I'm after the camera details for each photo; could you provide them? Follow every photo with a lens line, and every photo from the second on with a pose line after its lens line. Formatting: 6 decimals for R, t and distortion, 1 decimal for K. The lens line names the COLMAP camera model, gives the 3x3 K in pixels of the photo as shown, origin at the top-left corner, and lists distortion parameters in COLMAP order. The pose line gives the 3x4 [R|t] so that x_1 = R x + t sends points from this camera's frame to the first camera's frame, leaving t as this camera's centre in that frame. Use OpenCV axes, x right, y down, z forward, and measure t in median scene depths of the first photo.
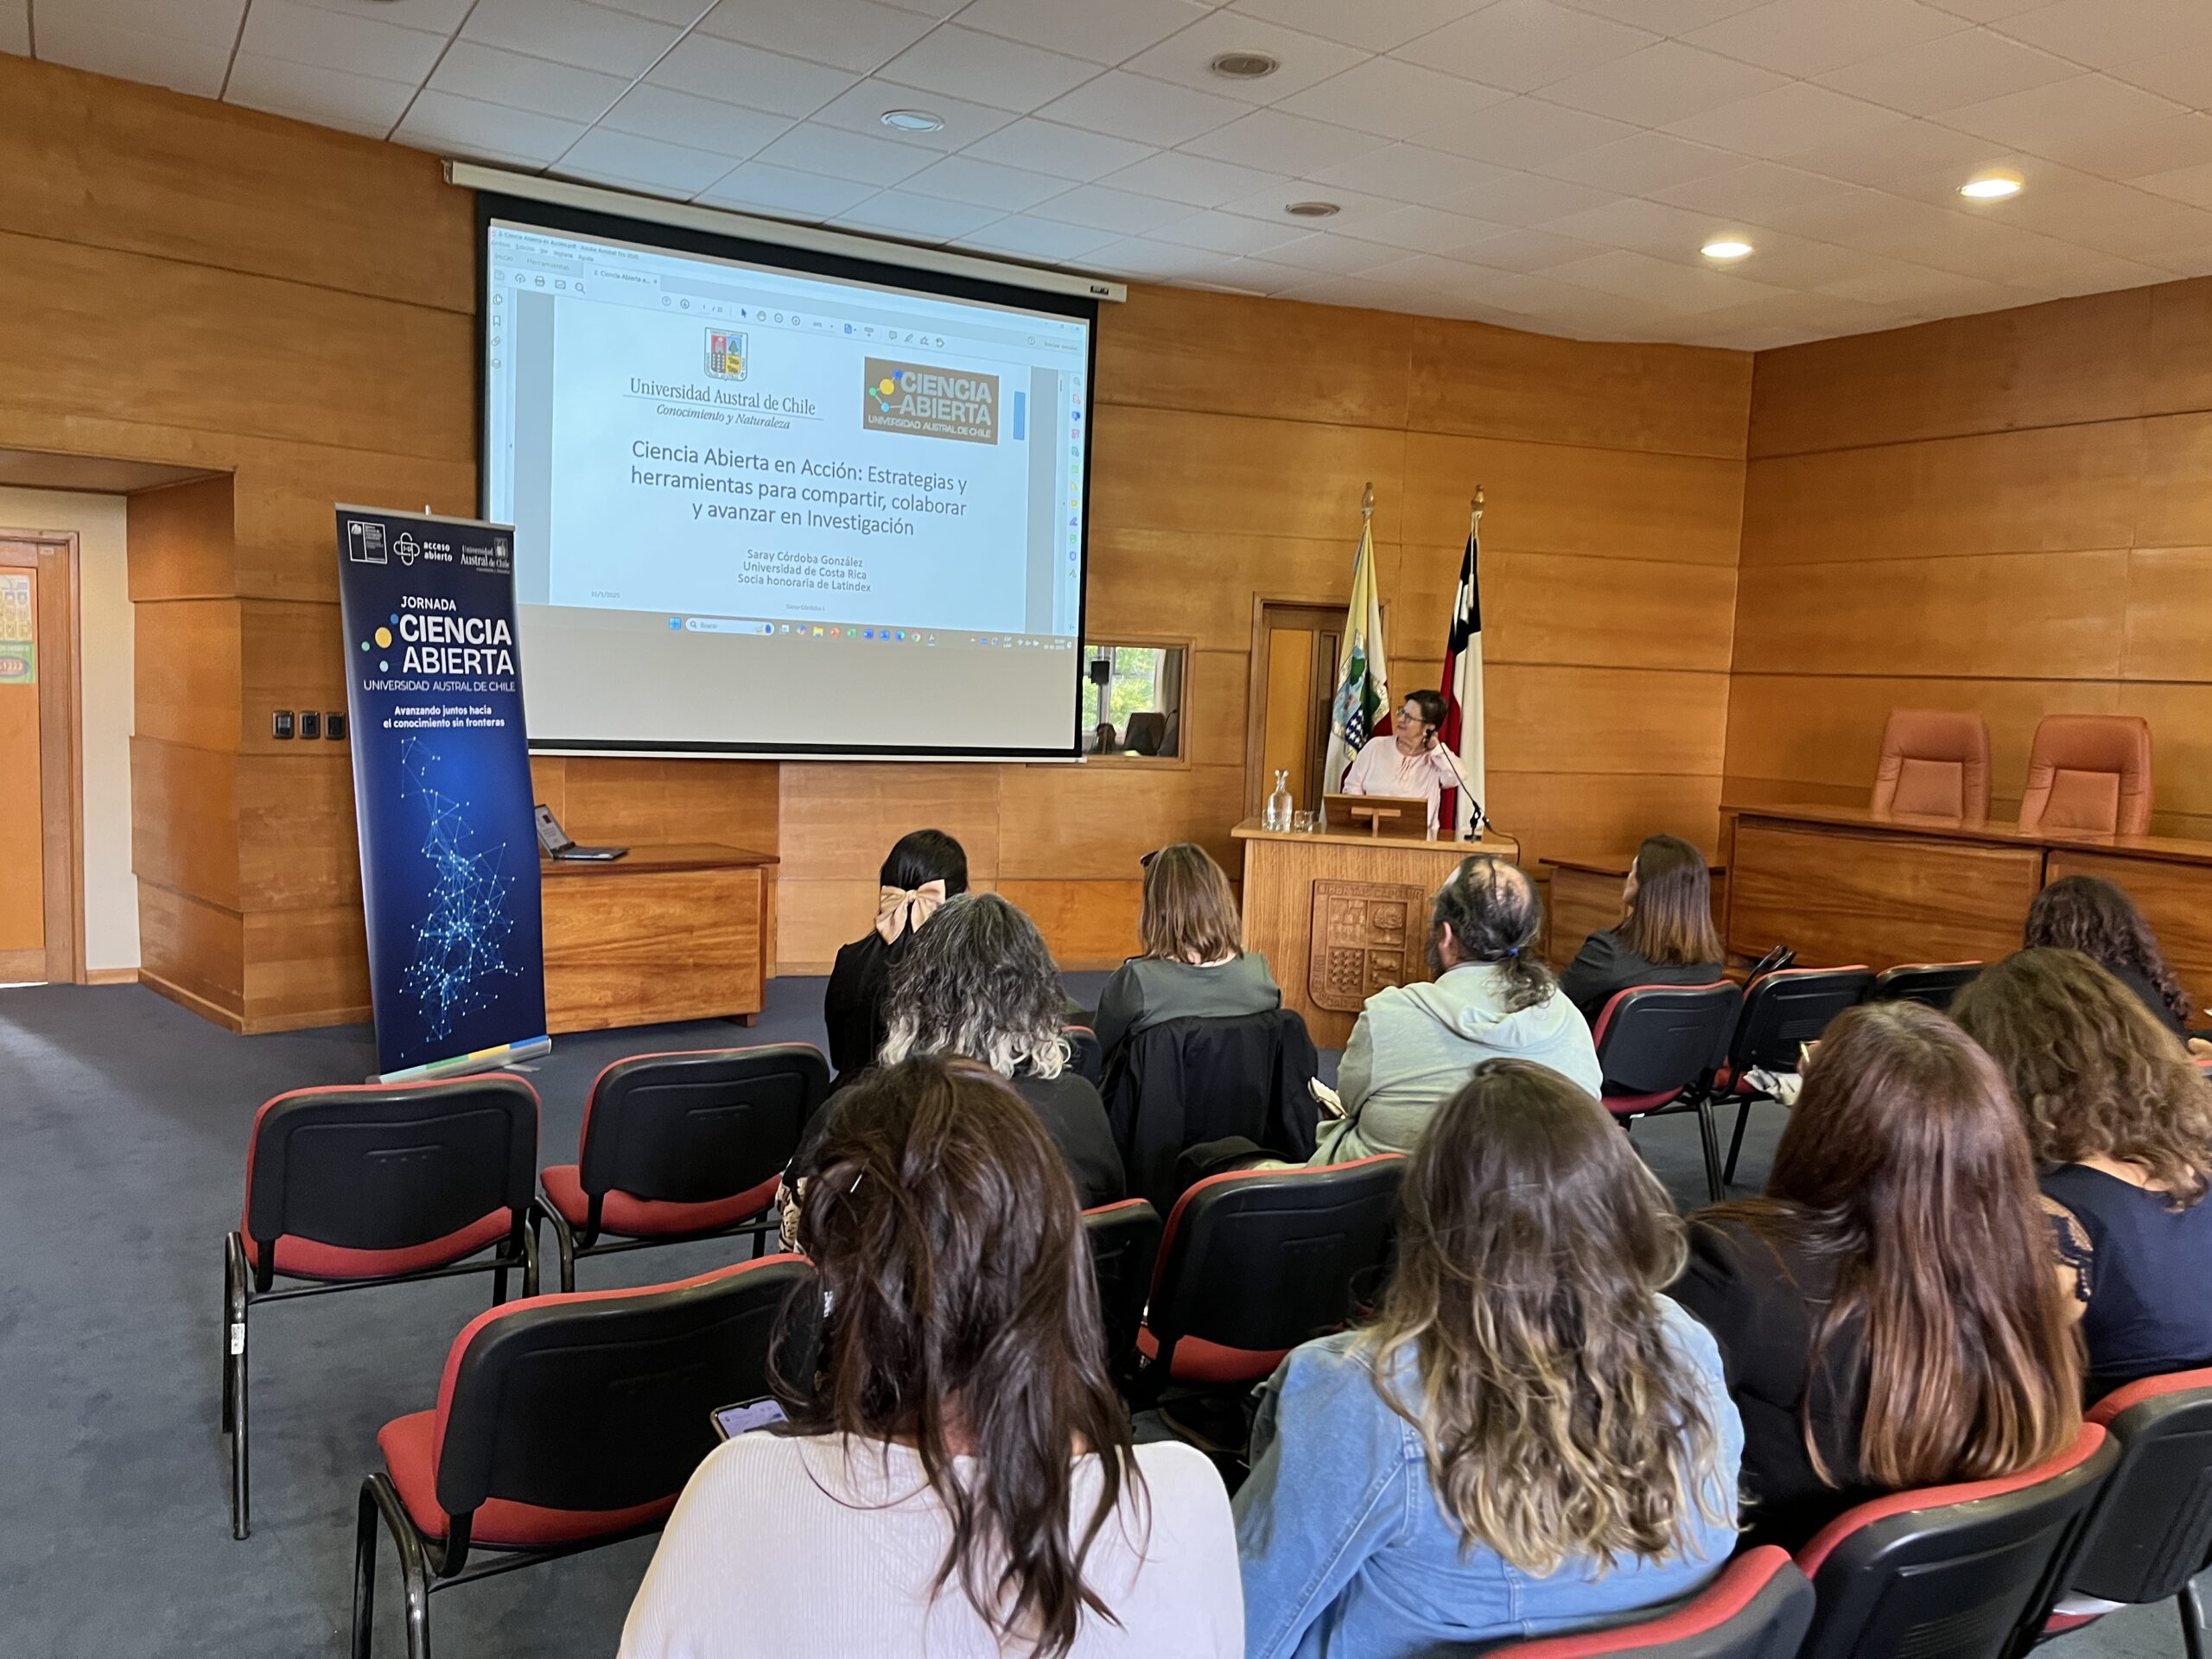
lens RADIAL K [[1683.6, 0, 1099.3], [0, 1683.6, 825.8], [0, 0, 1]] dist [0.080985, -0.108938]
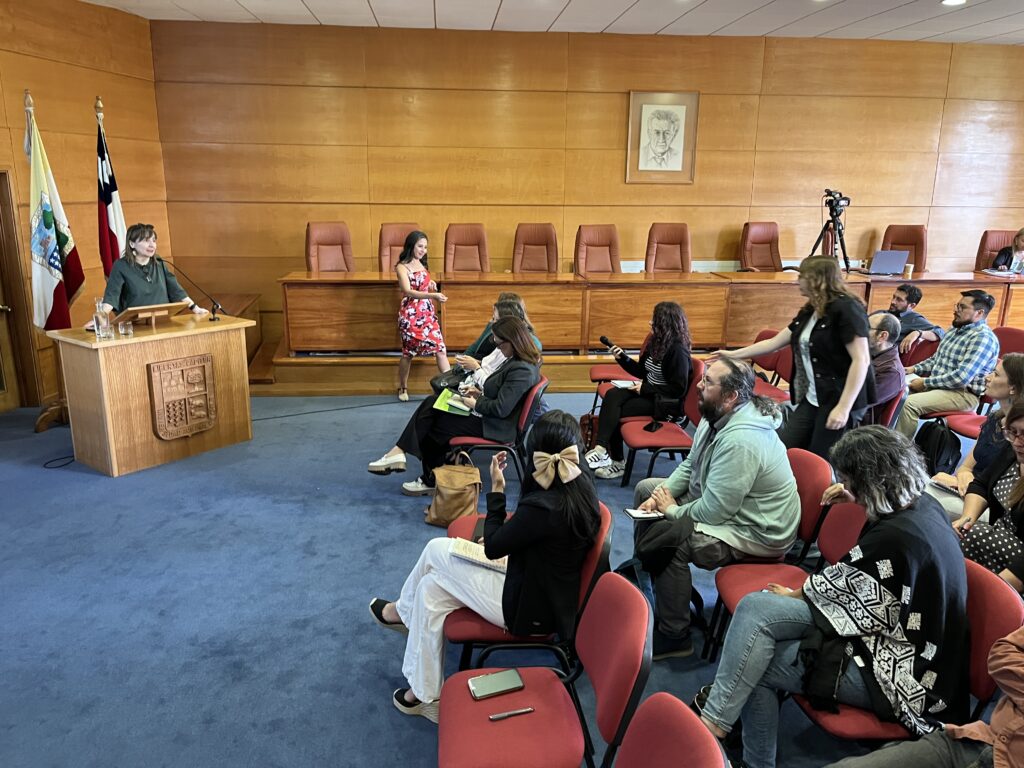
lens RADIAL K [[779.4, 0, 508.9], [0, 779.4, 382.3], [0, 0, 1]] dist [0.080985, -0.108938]
pose [[0.438902, -0.251997, 0.862475, -0.314002], [0.085754, 0.967234, 0.238966, -0.085392], [-0.894434, -0.030922, 0.446130, 0.315326]]
